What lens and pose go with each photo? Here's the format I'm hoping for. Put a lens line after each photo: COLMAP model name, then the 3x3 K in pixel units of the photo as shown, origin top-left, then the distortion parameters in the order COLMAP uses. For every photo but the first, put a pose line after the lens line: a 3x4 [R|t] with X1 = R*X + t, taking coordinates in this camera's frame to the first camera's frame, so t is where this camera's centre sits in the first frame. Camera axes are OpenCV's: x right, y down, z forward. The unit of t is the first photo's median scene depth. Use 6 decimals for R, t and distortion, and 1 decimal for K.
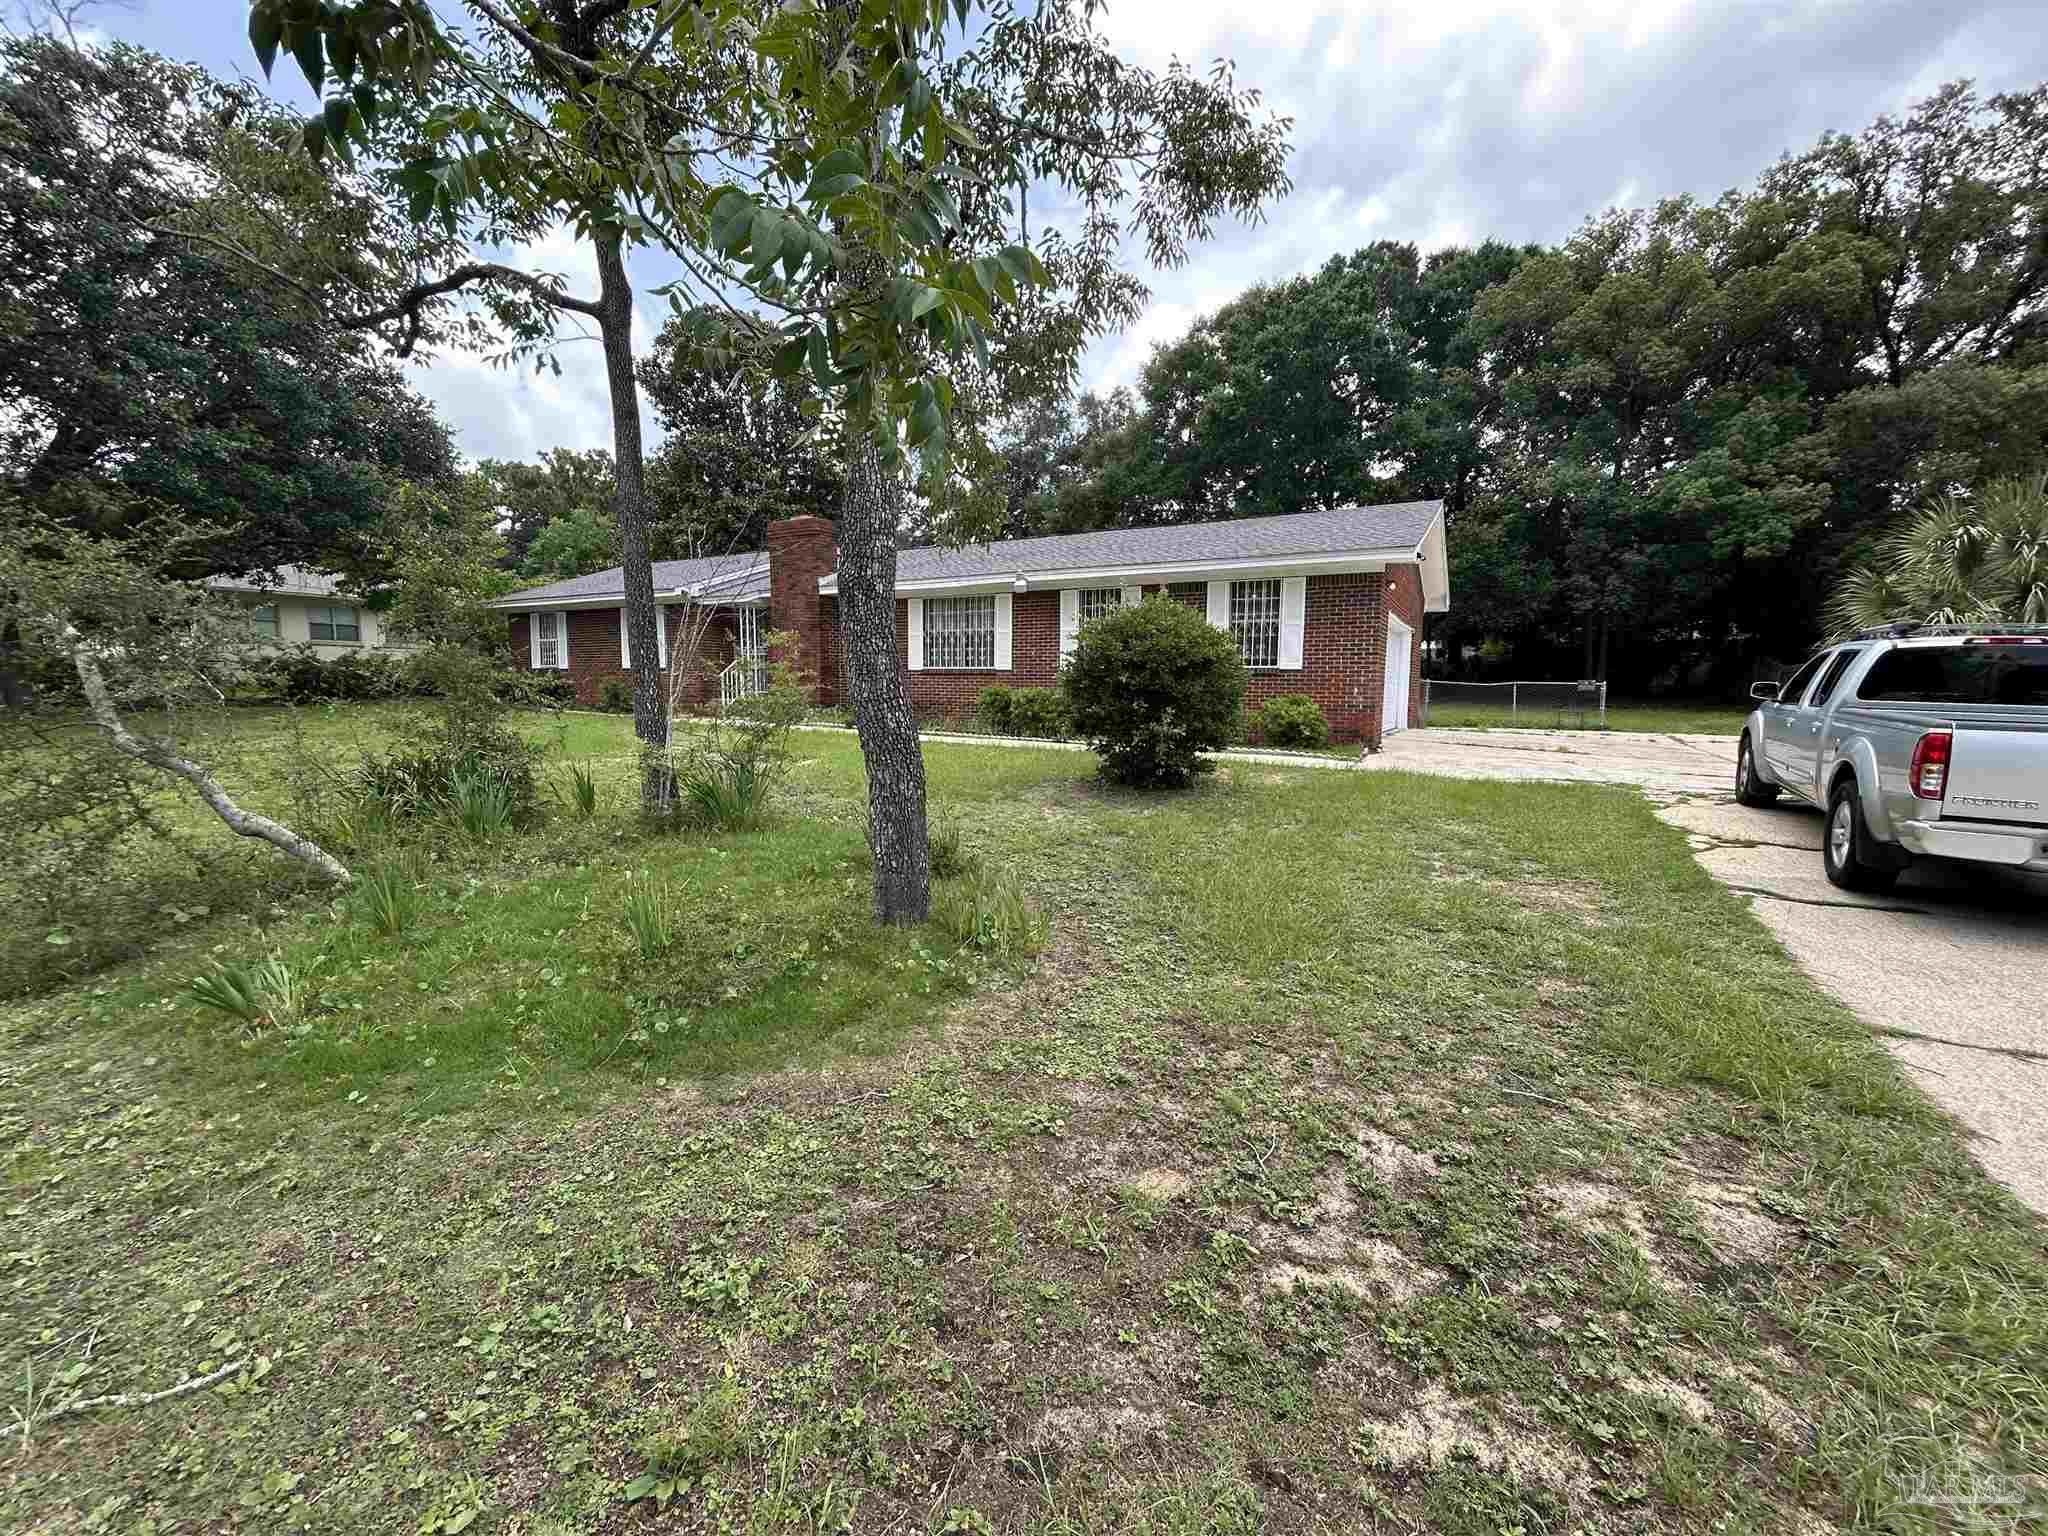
lens RADIAL K [[825.8, 0, 1018.2], [0, 825.8, 780.0], [0, 0, 1]] dist [-0.002005, 0.000004]
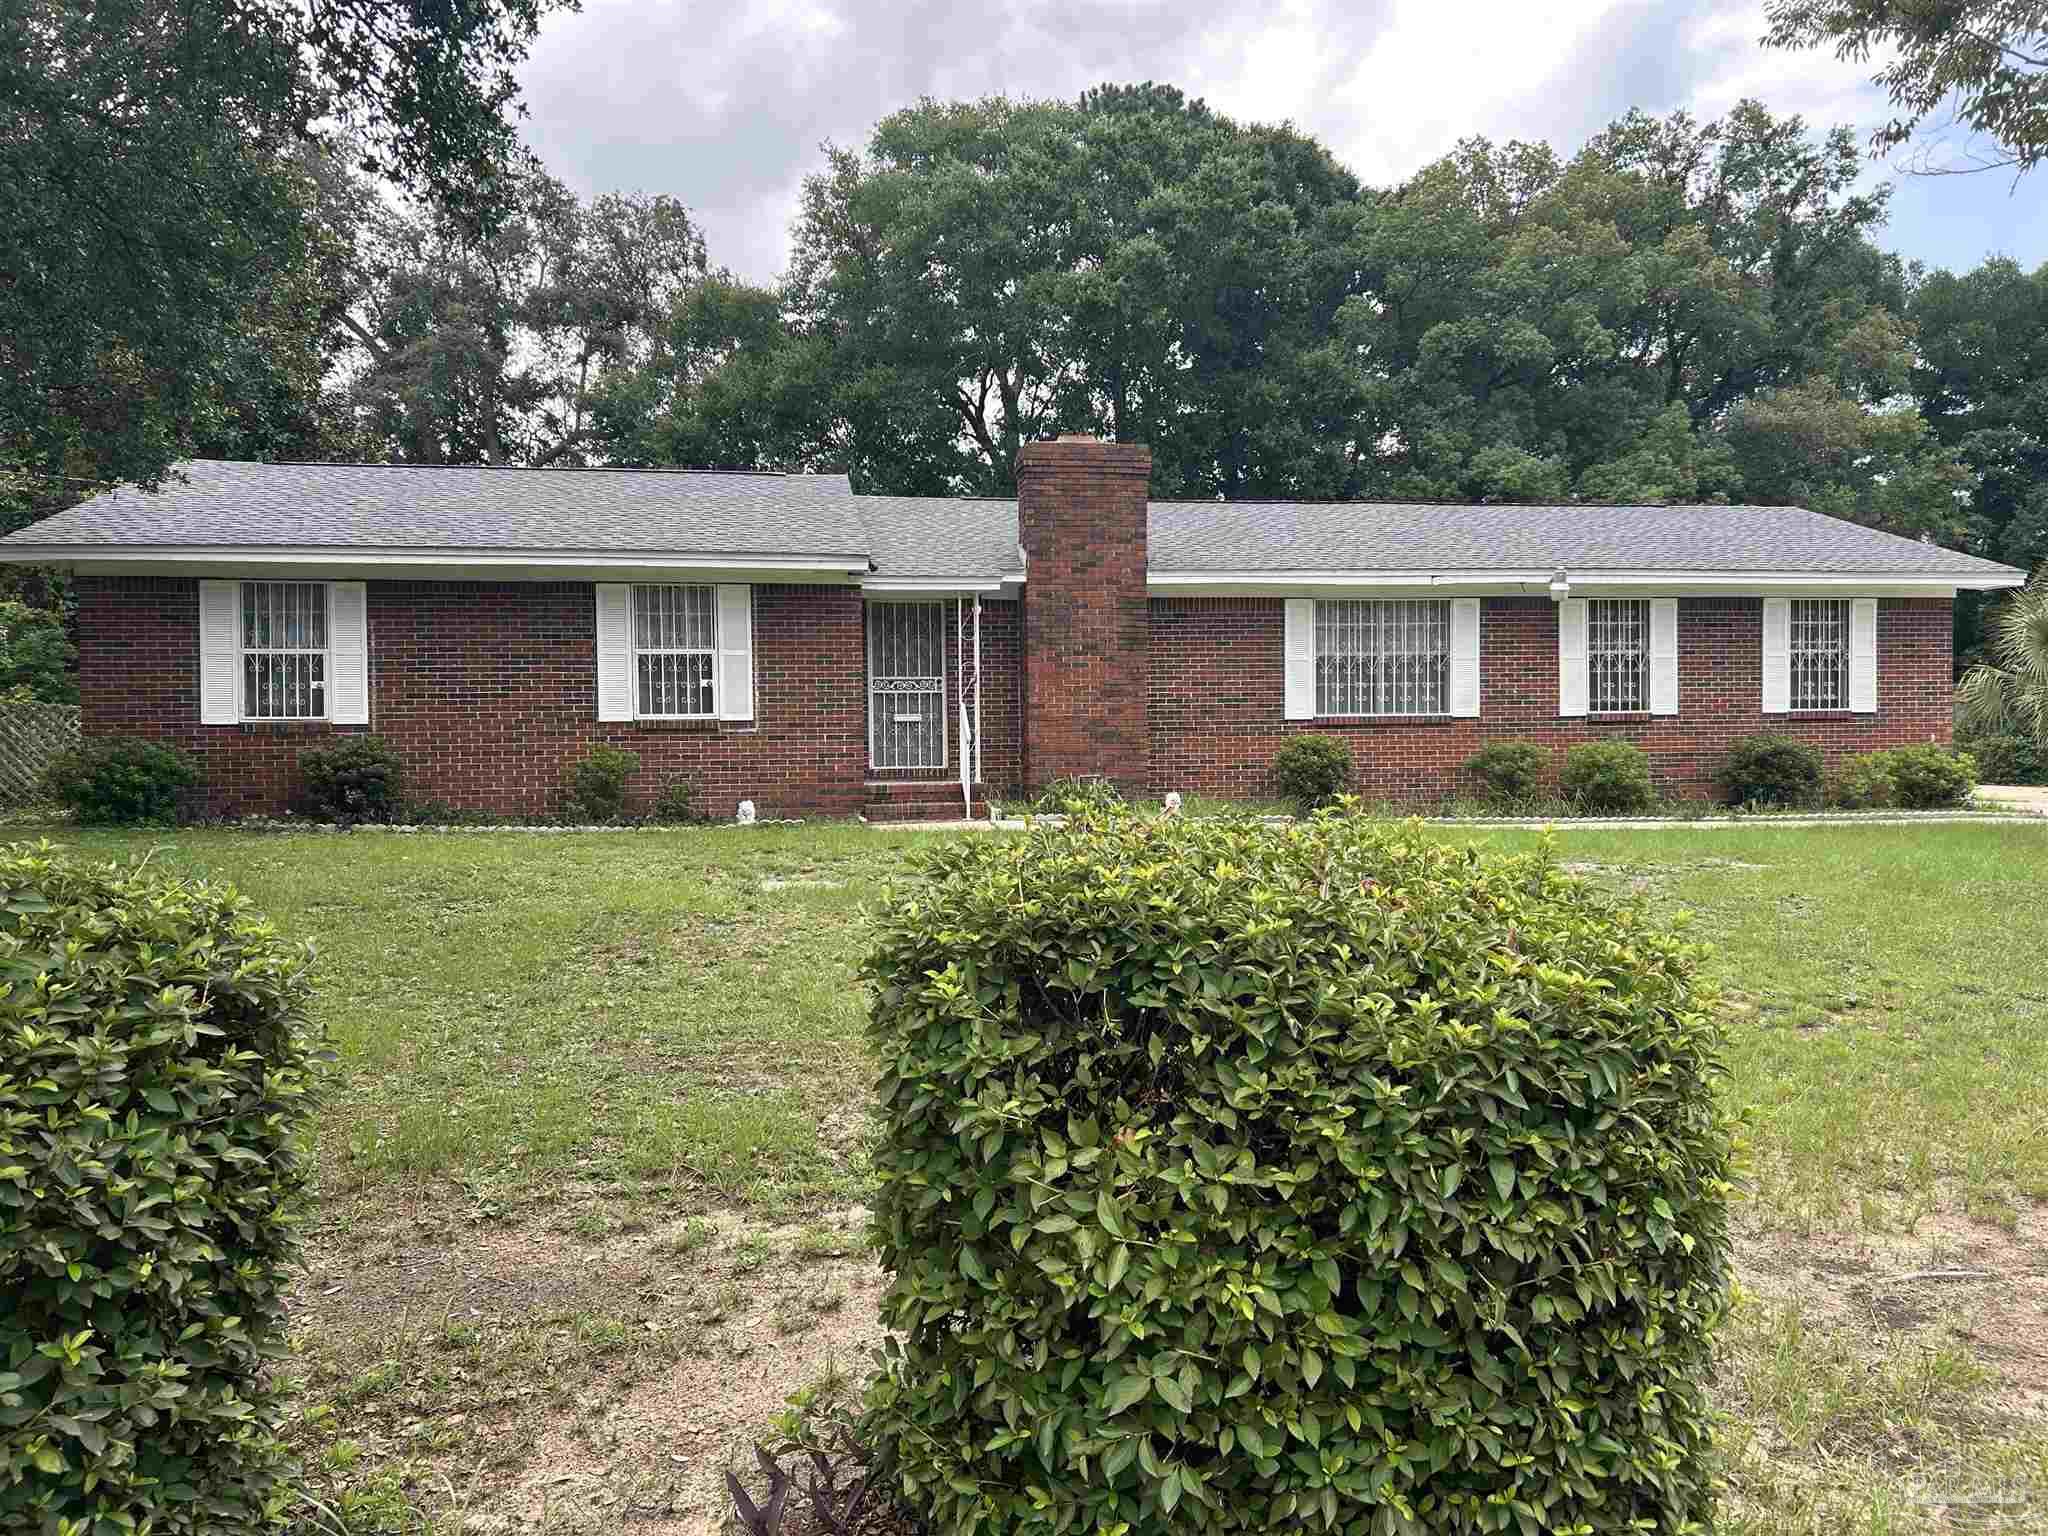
lens RADIAL K [[1535.7, 0, 1020.2], [0, 1535.7, 784.0], [0, 0, 1]] dist [0.036603, -0.027534]
pose [[0.777803, -0.027308, 0.627914, -1.013349], [0.092837, 0.993088, -0.071809, -0.031131], [-0.621614, 0.114147, 0.774963, 0.313534]]
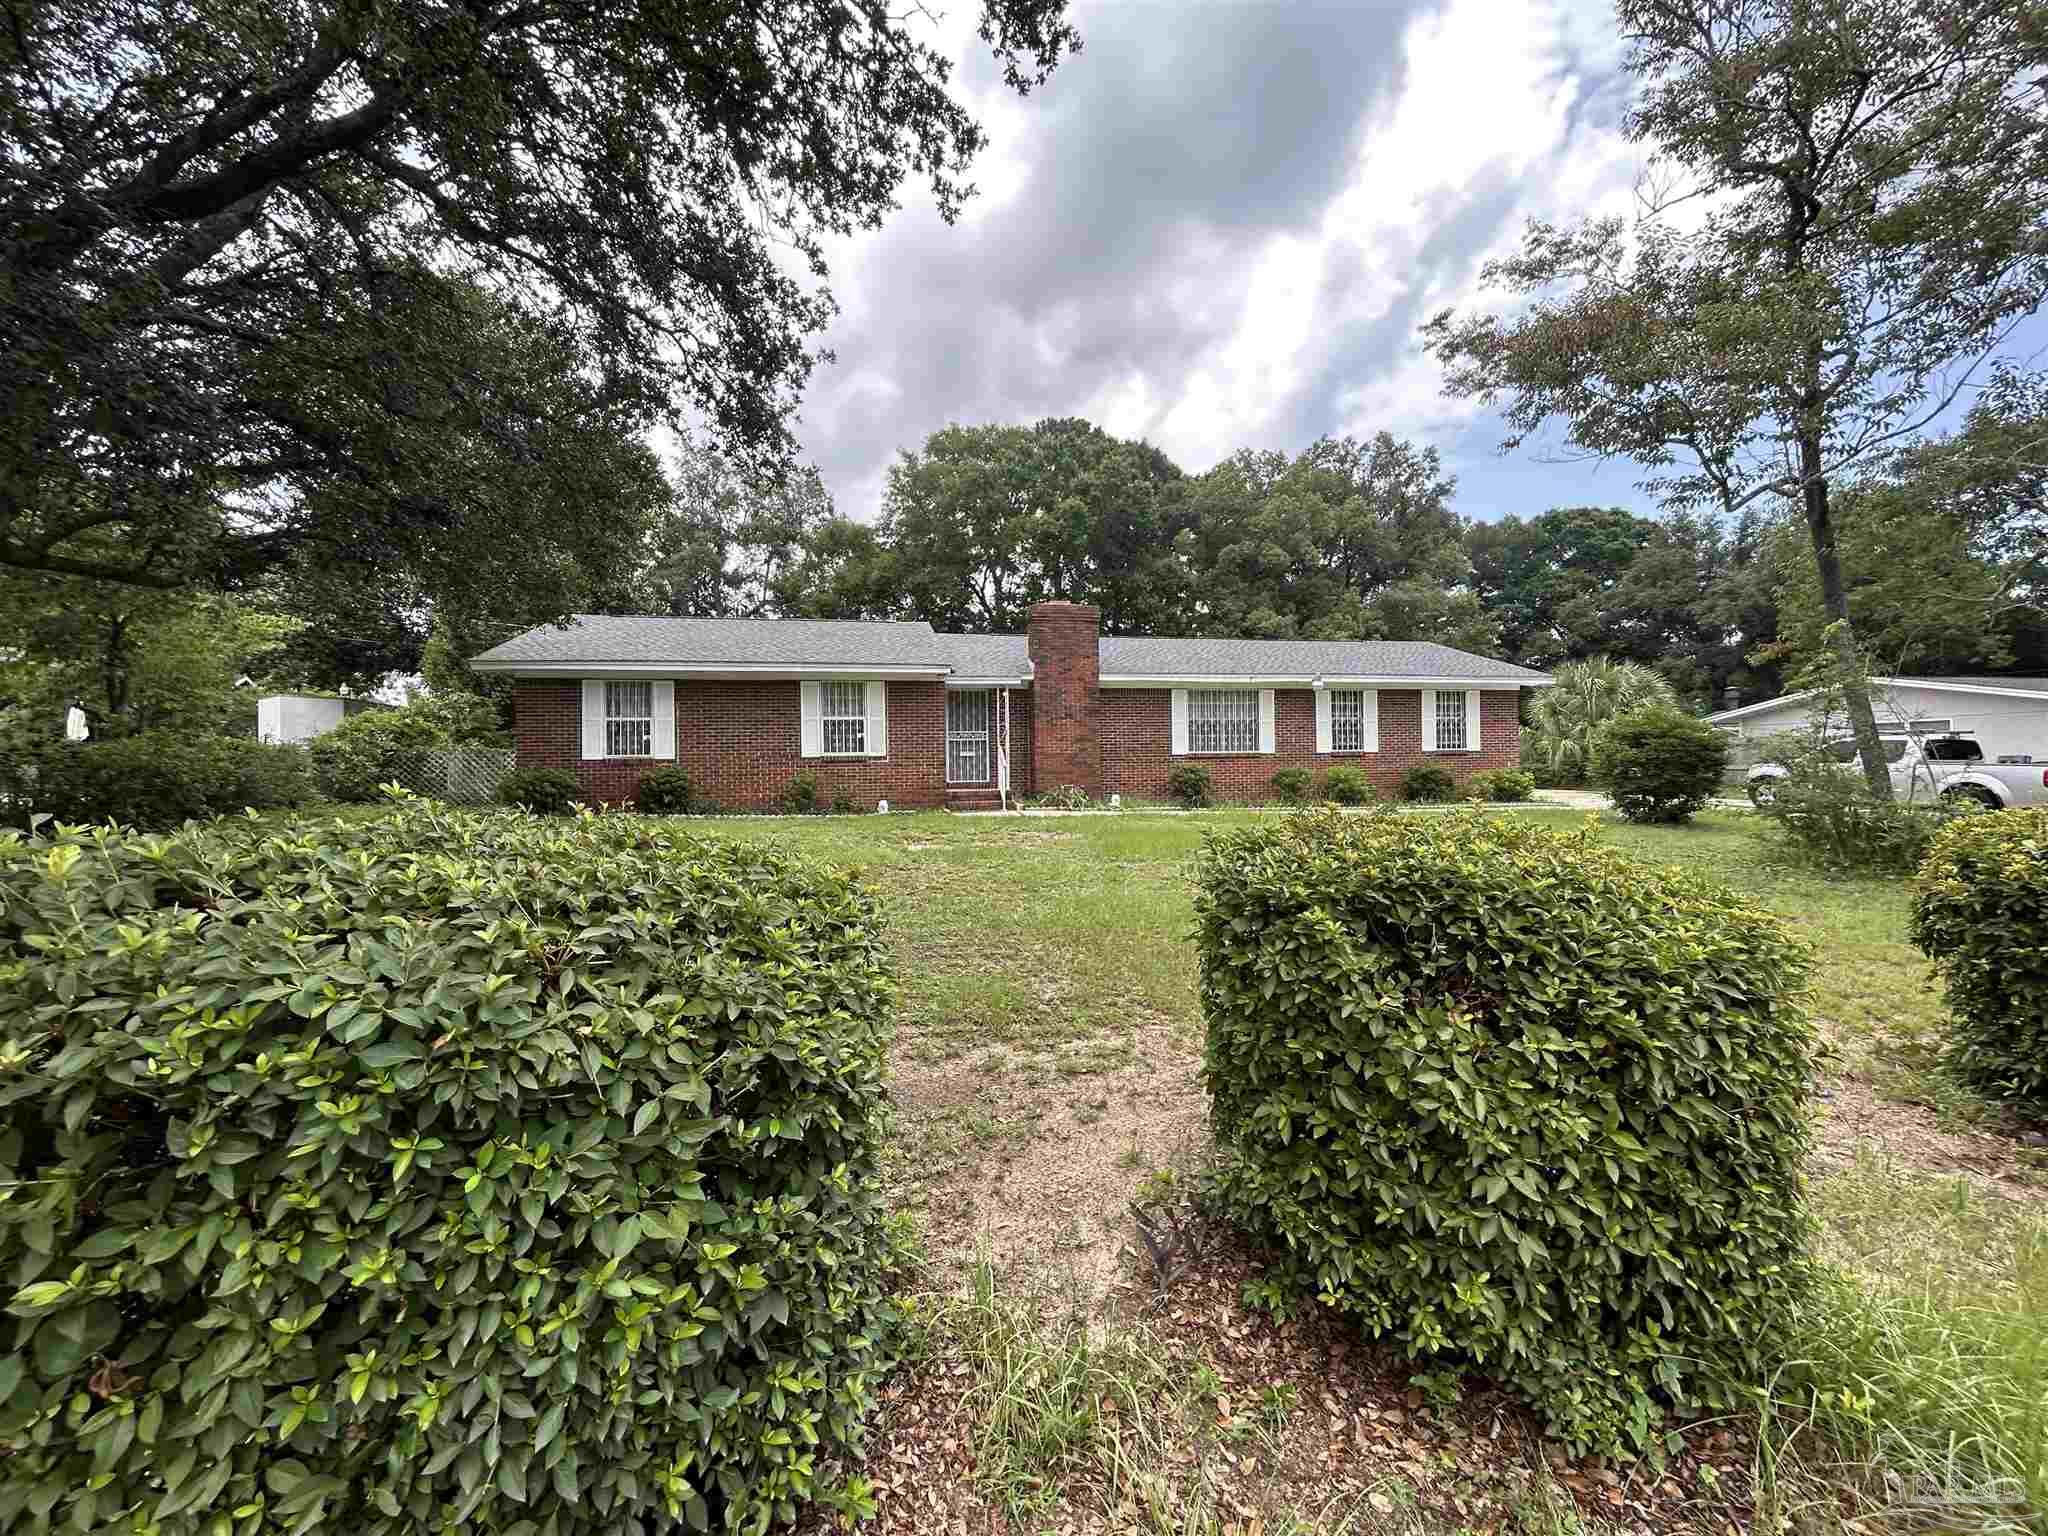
lens RADIAL K [[825.8, 0, 1016.6], [0, 825.8, 769.8], [0, 0, 1]] dist [-0.002005, 0.000004]
pose [[0.757071, -0.013978, 0.653183, -1.040017], [0.098774, 0.990728, -0.093283, -0.038081], [-0.645823, 0.135140, 0.751432, 0.362769]]
